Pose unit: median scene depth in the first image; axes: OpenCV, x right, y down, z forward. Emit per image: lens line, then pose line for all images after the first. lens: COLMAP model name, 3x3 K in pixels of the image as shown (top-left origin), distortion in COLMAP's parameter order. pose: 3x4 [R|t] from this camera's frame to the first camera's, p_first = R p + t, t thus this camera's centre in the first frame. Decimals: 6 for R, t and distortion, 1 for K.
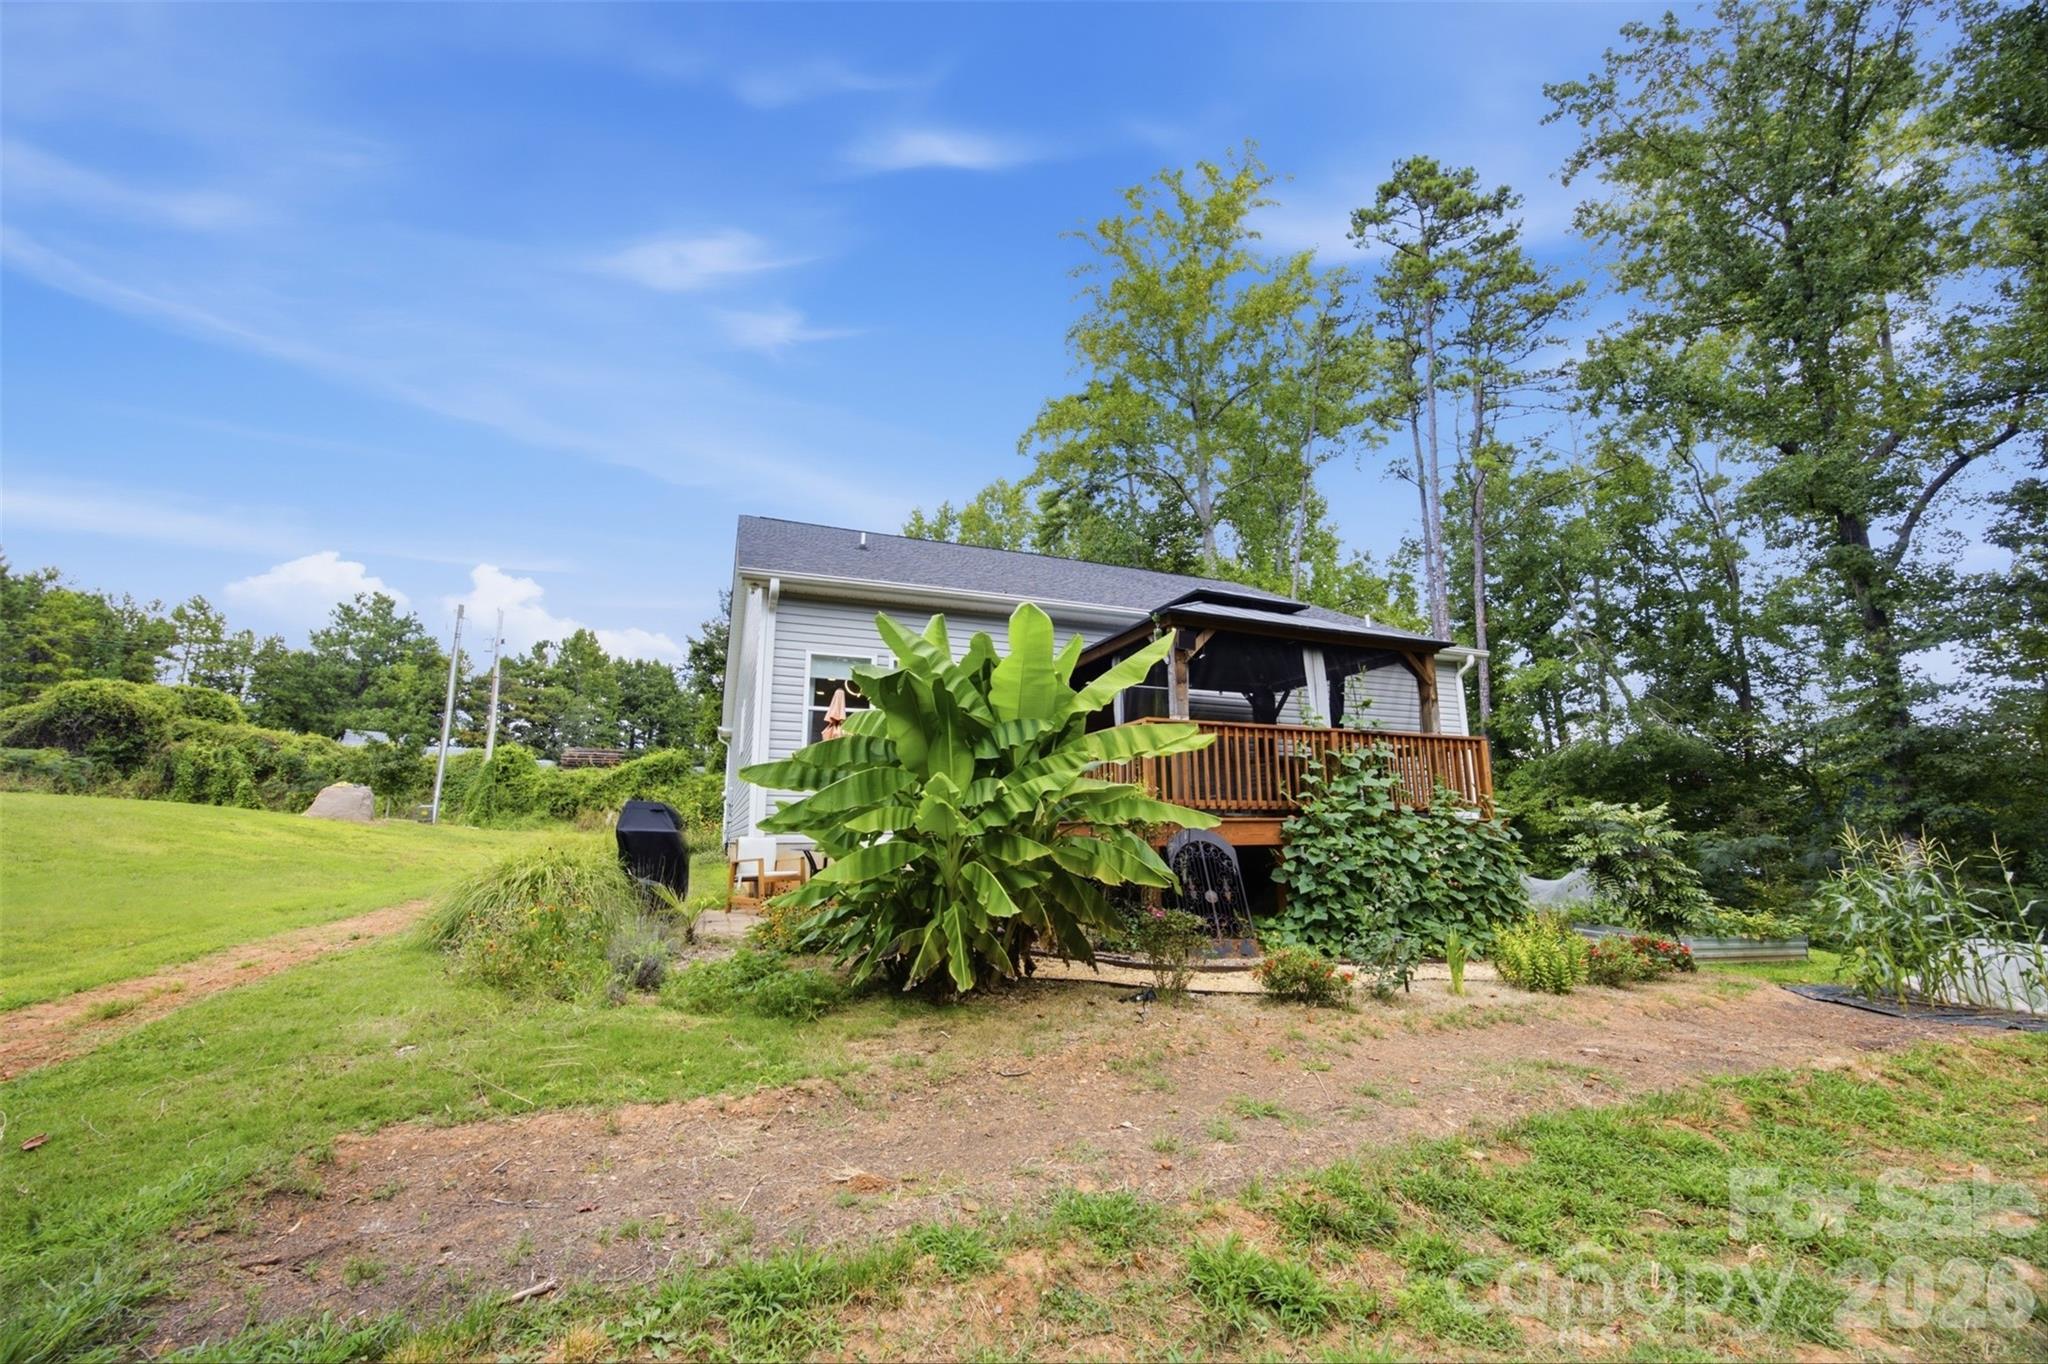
lens RADIAL K [[805.7, 0, 1024.0], [0, 805.7, 682.0], [0, 0, 1]] dist [-0.021398, 0.007767]
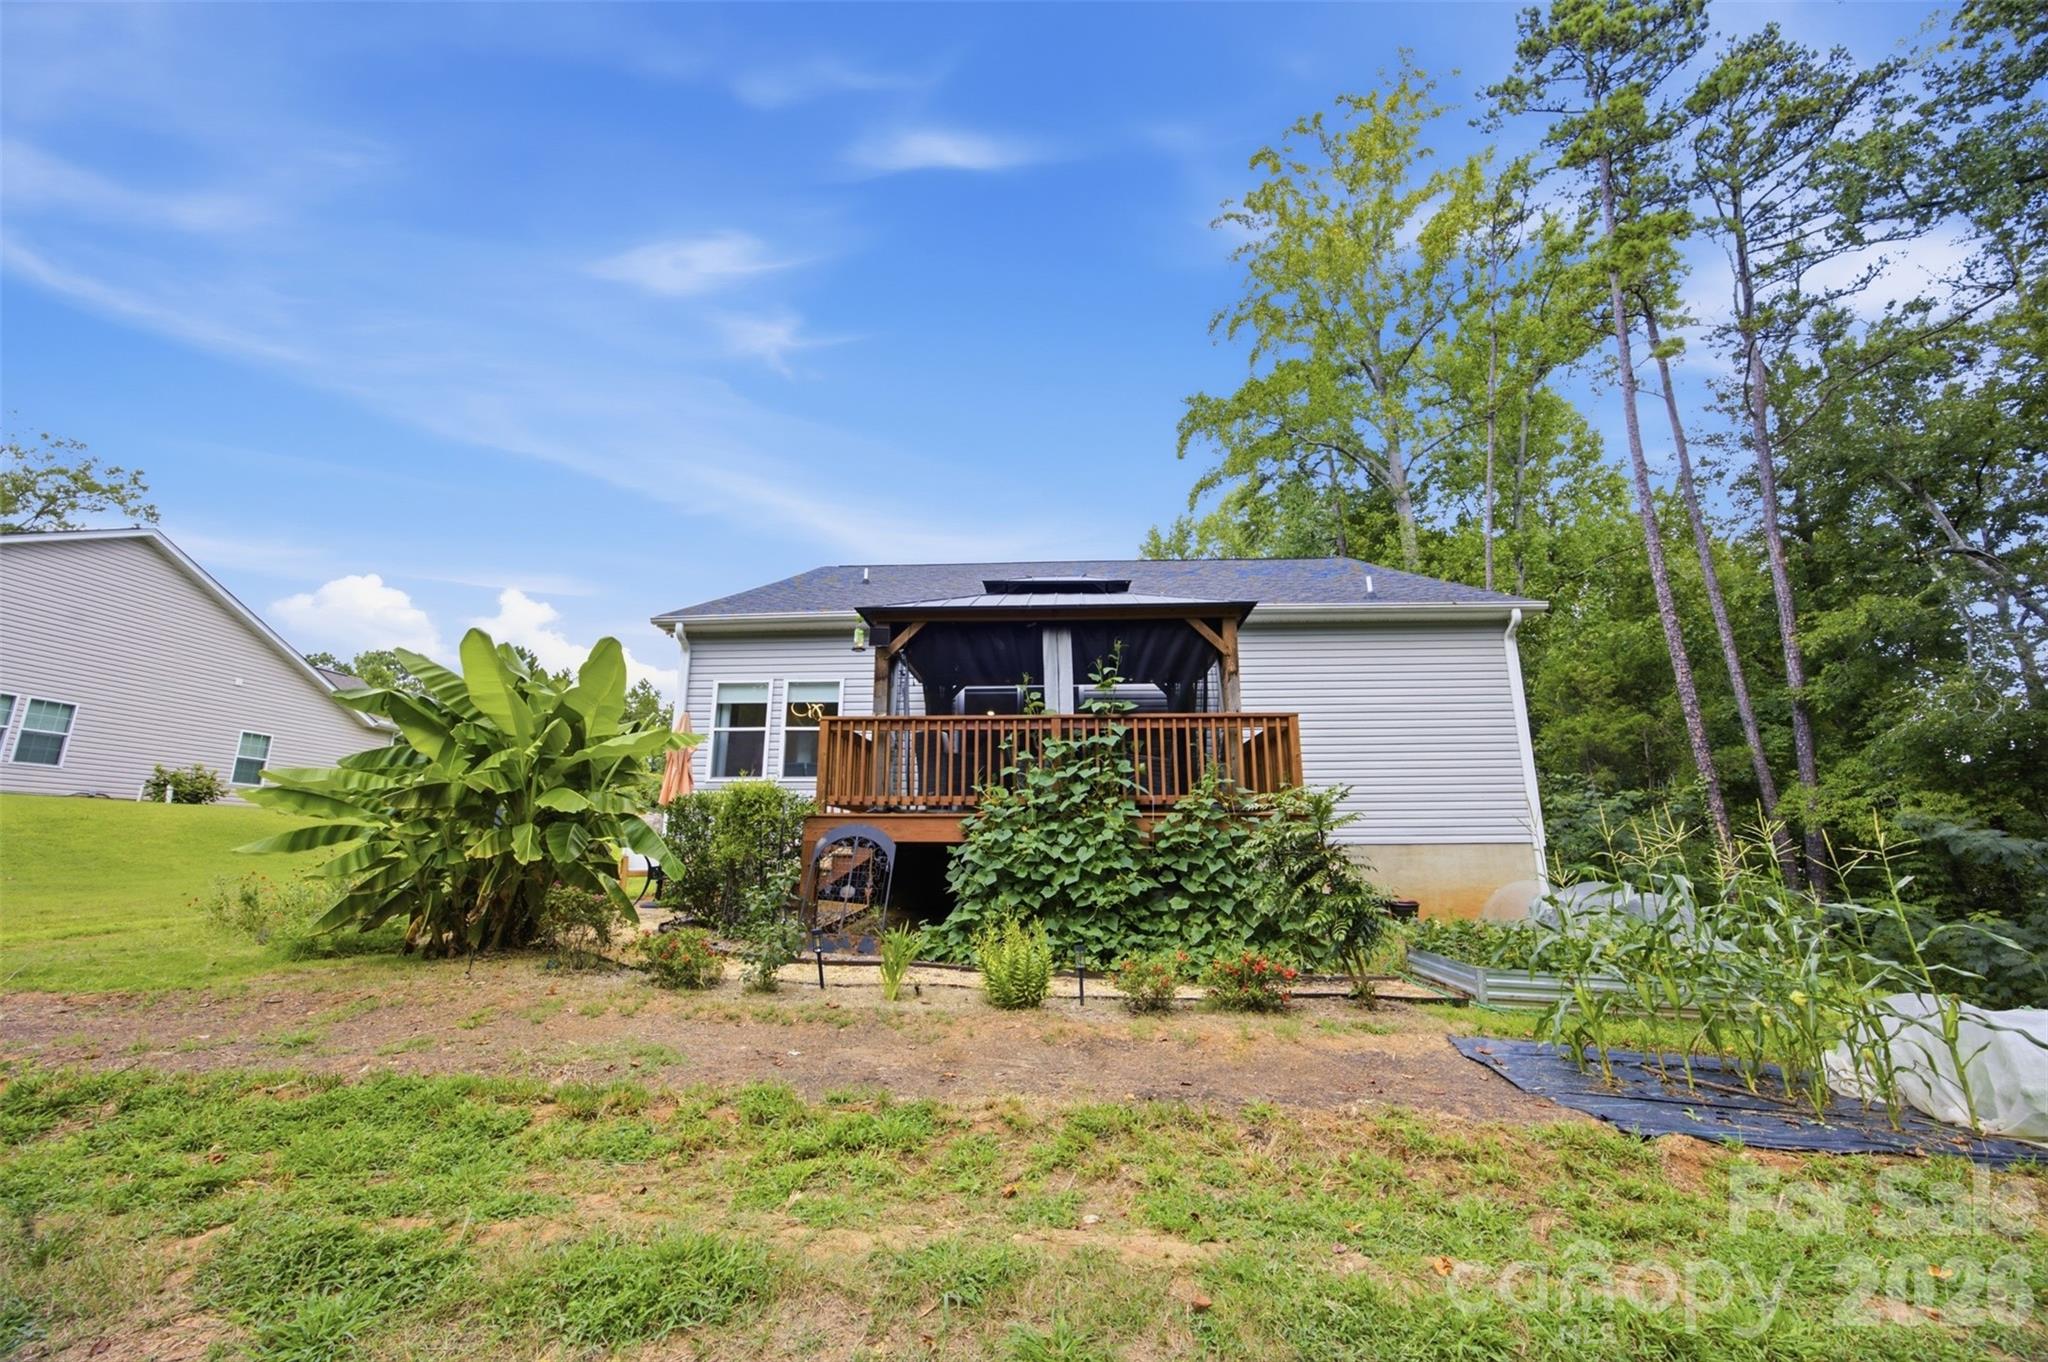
lens RADIAL K [[805.7, 0, 1024.0], [0, 805.7, 681.0], [0, 0, 1]] dist [-0.021398, 0.007767]
pose [[0.905661, -0.088858, -0.414588, 0.438735], [0.075777, 0.995972, -0.047930, 0.036433], [0.417177, 0.011992, 0.908746, 0.097963]]
